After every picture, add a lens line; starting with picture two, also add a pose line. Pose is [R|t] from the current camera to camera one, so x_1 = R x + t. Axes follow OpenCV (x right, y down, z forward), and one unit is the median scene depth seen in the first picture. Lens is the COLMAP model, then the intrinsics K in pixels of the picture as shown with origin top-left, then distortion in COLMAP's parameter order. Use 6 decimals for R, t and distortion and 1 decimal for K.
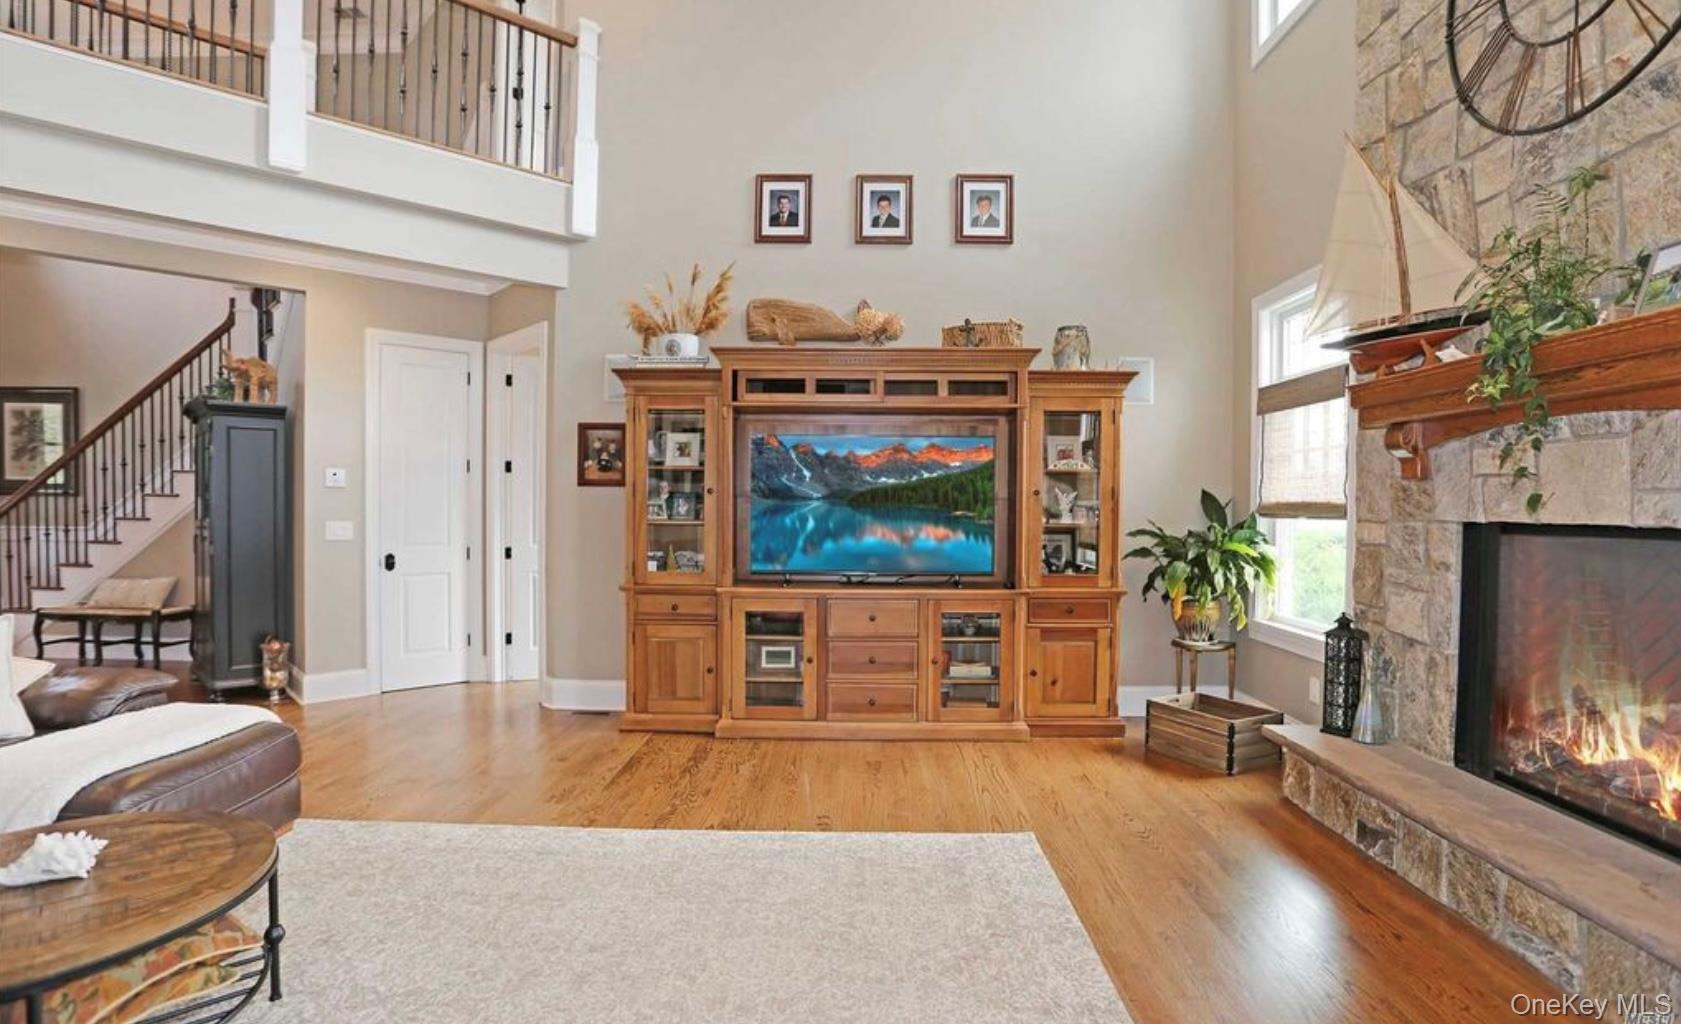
lens RADIAL K [[840.6, 0, 833.8], [0, 840.6, 507.5], [0, 0, 1]] dist [-0.049469, 0.017589]
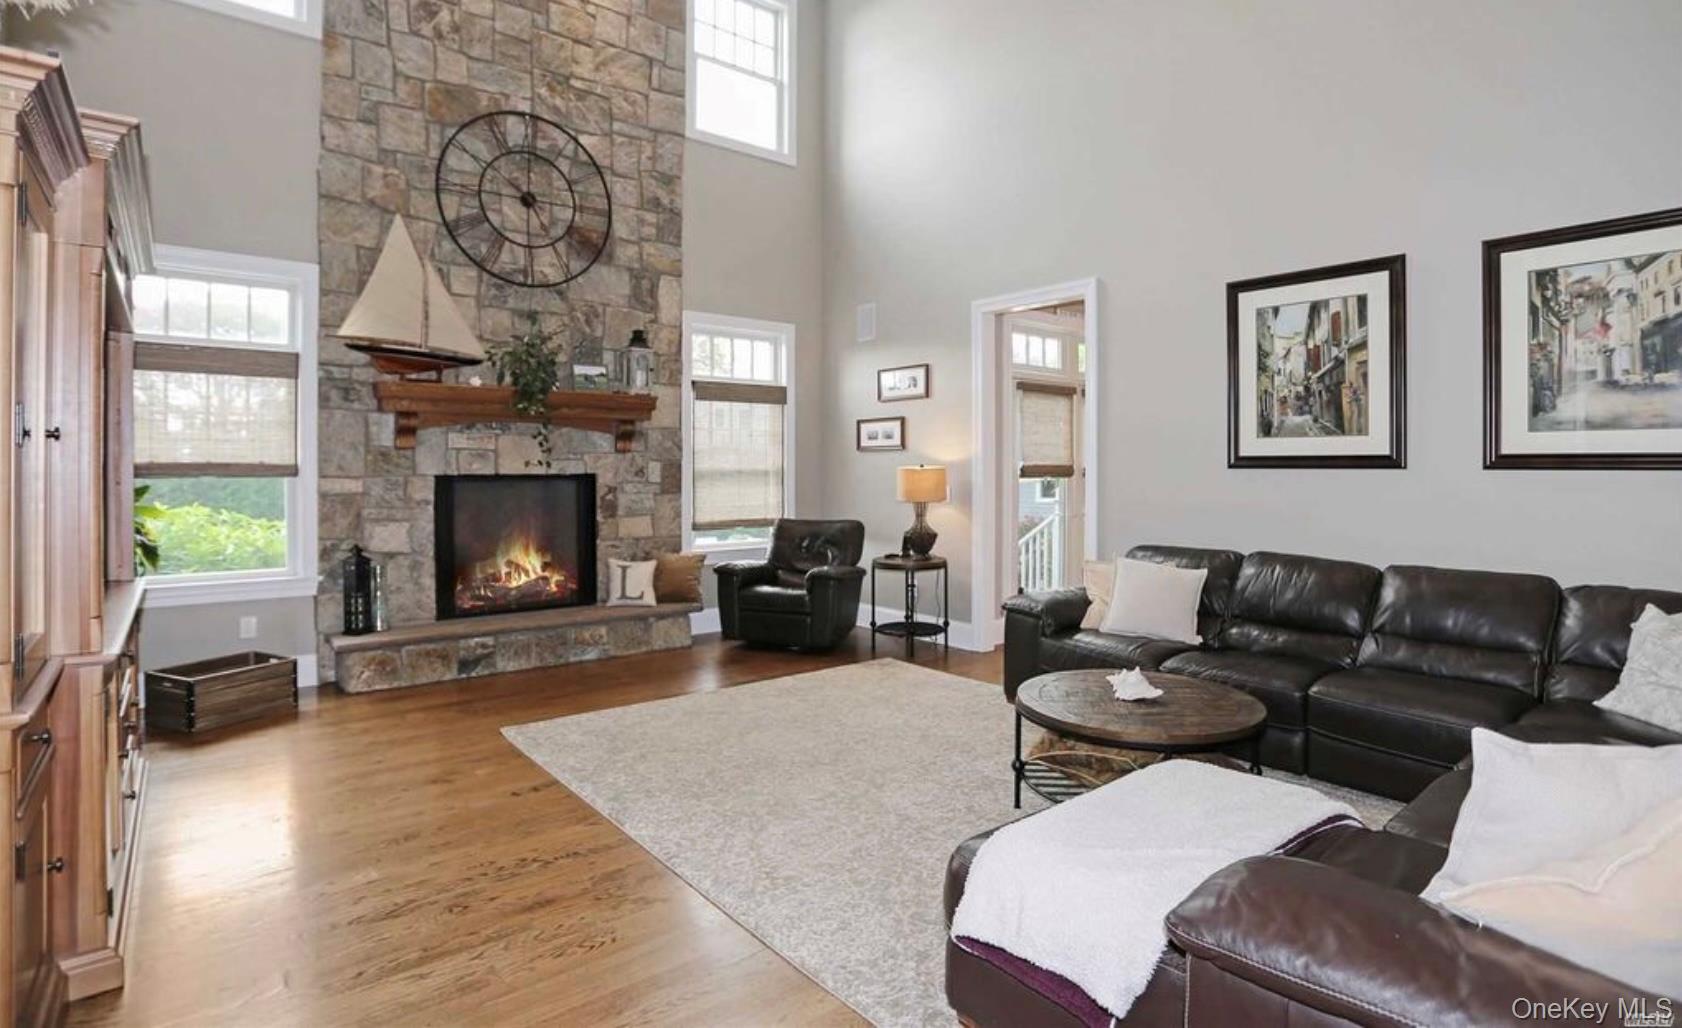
lens RADIAL K [[841.1, 0, 823.1], [0, 841.1, 477.1], [0, 0, 1]] dist [-0.049469, 0.017589]
pose [[-0.638481, 0.006286, 0.769612, -0.923836], [0.012669, 0.999917, 0.002342, 0.024262], [-0.769534, 0.011245, -0.638507, 1.289379]]
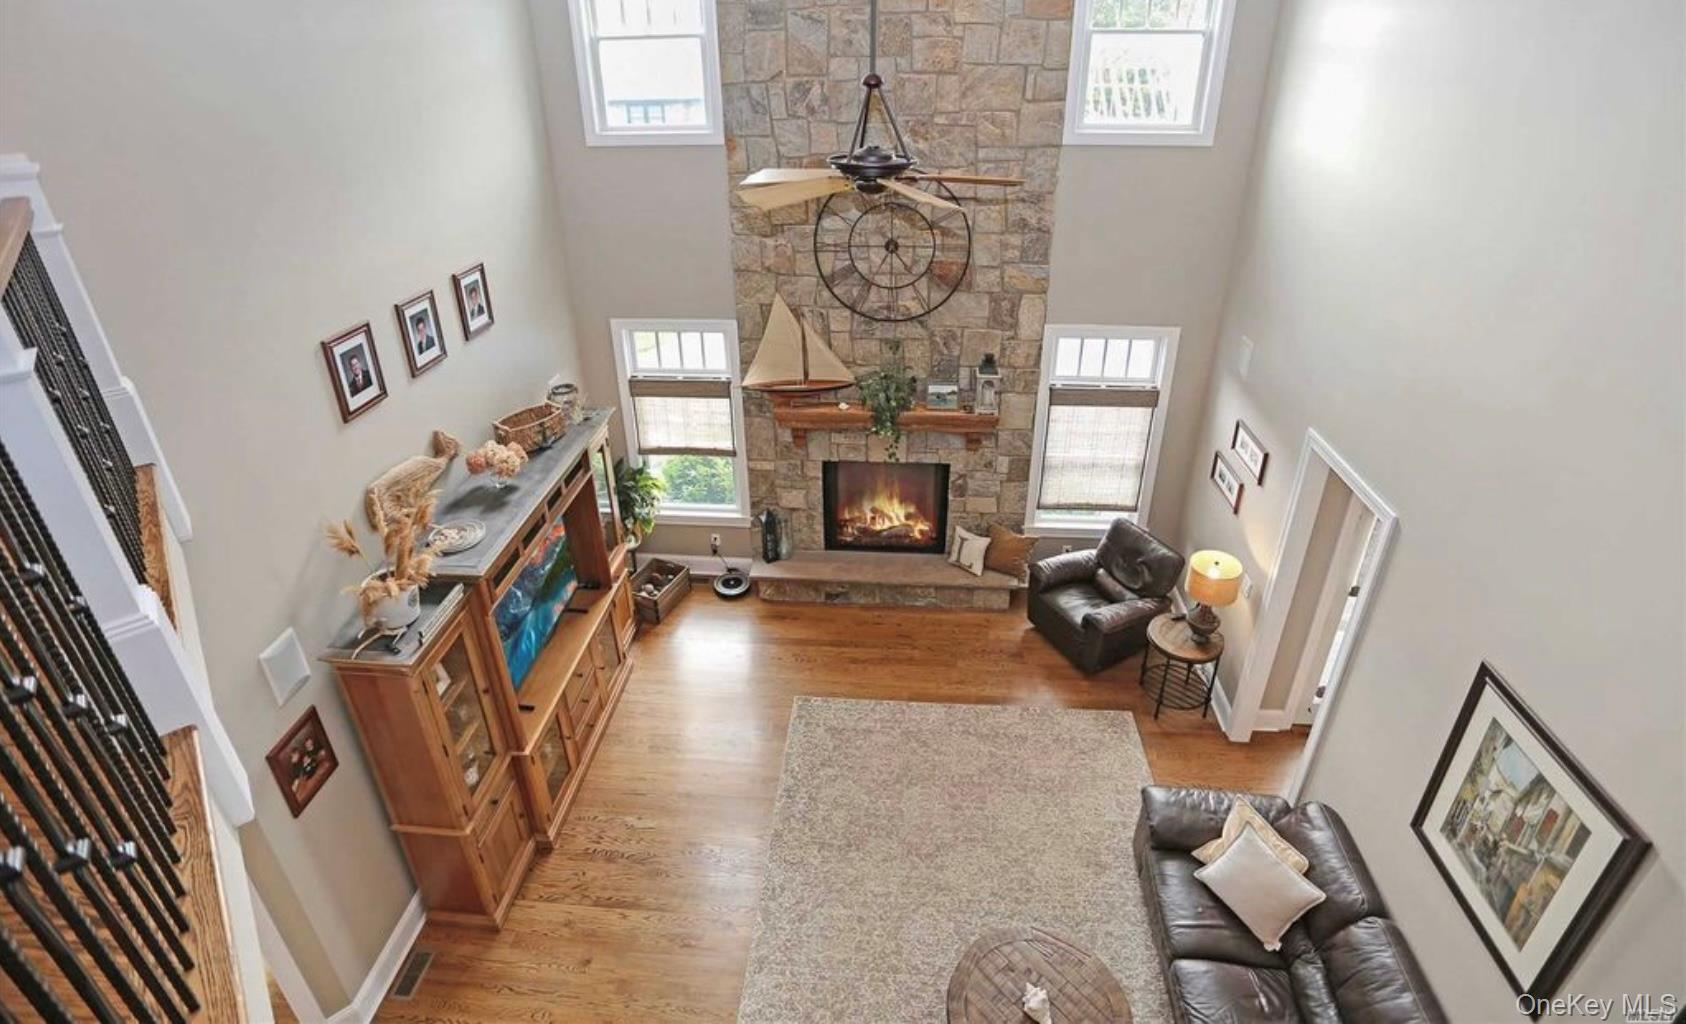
lens RADIAL K [[843.1, 0, 839.3], [0, 843.1, 446.1], [0, 0, 1]] dist [-0.049469, 0.017589]
pose [[0.070596, -0.451219, 0.889616, -1.132745], [0.028983, 0.892393, 0.450327, -0.932534], [-0.997084, -0.006007, 0.076077, 0.677630]]
